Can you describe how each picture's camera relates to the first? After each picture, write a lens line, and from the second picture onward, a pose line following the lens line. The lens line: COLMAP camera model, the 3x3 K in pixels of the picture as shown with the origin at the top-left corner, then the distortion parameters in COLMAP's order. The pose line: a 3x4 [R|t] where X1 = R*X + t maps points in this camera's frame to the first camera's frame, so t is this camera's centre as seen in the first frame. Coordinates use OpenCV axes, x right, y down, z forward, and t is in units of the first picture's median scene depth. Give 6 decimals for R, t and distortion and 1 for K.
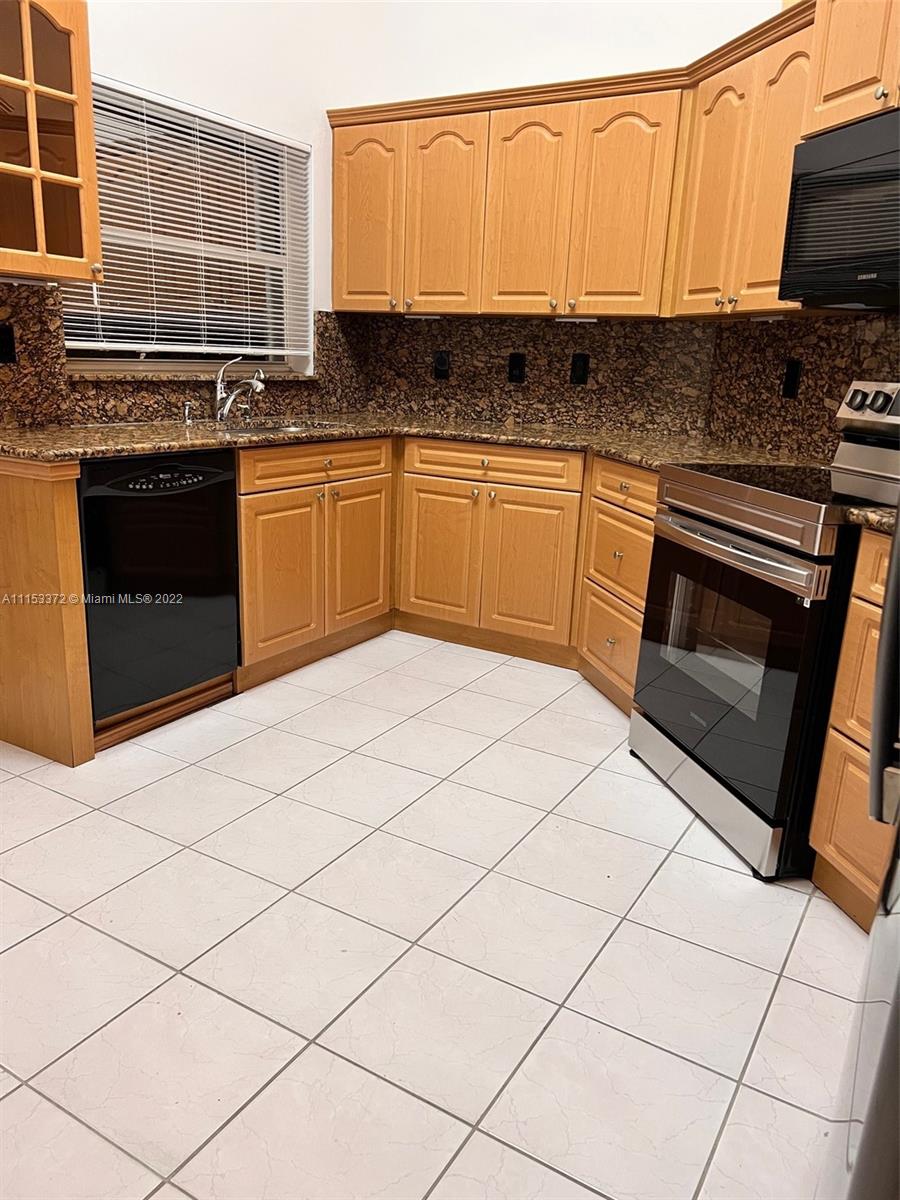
lens RADIAL K [[900.2, 0, 443.9], [0, 900.2, 602.4], [0, 0, 1]] dist [0.047402, -0.027796]
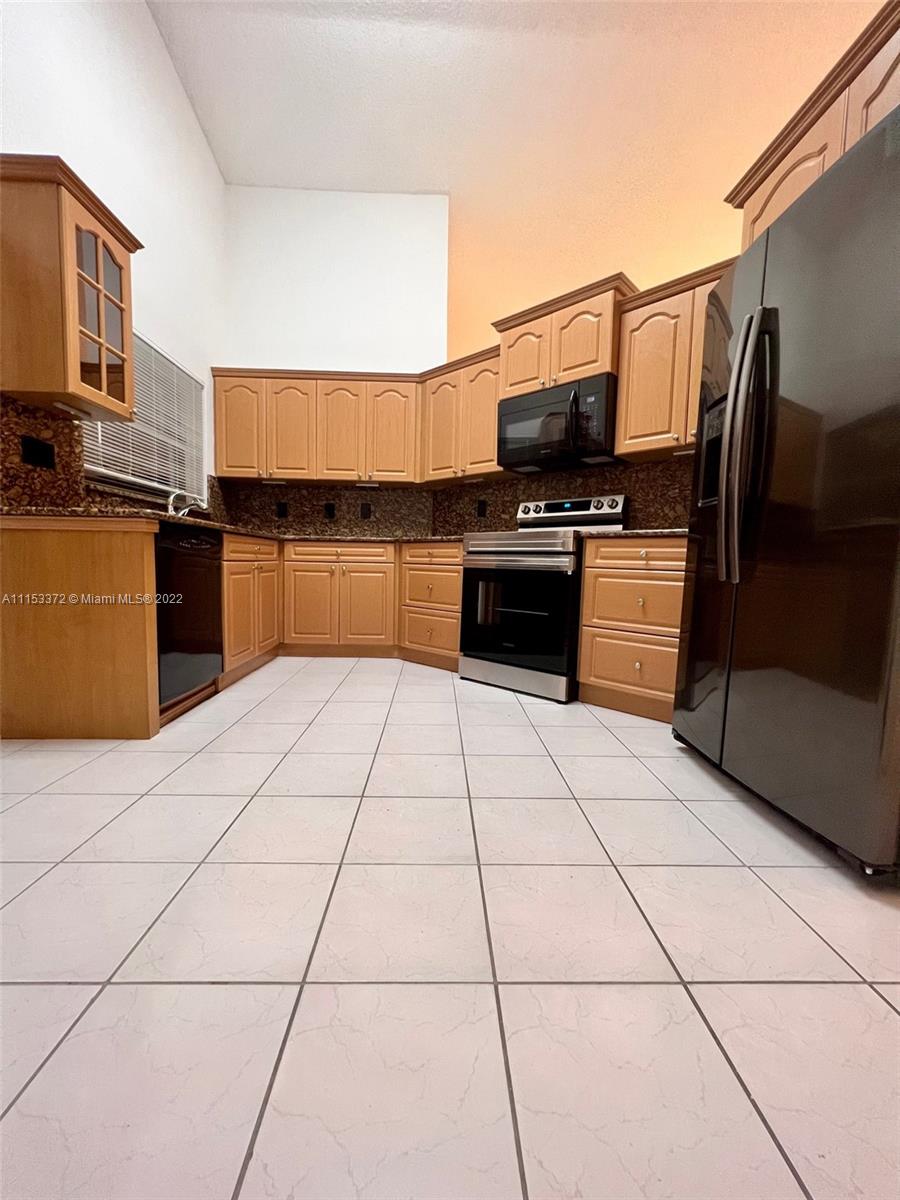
lens RADIAL K [[479.0, 0, 448.1], [0, 479.0, 601.5], [0, 0, 1]] dist [-0.001358, -0.000366]
pose [[0.842473, -0.063442, 0.534990, -0.307170], [0.151585, 0.980837, -0.122395, 0.102880], [-0.516973, 0.184210, 0.835946, 0.082820]]
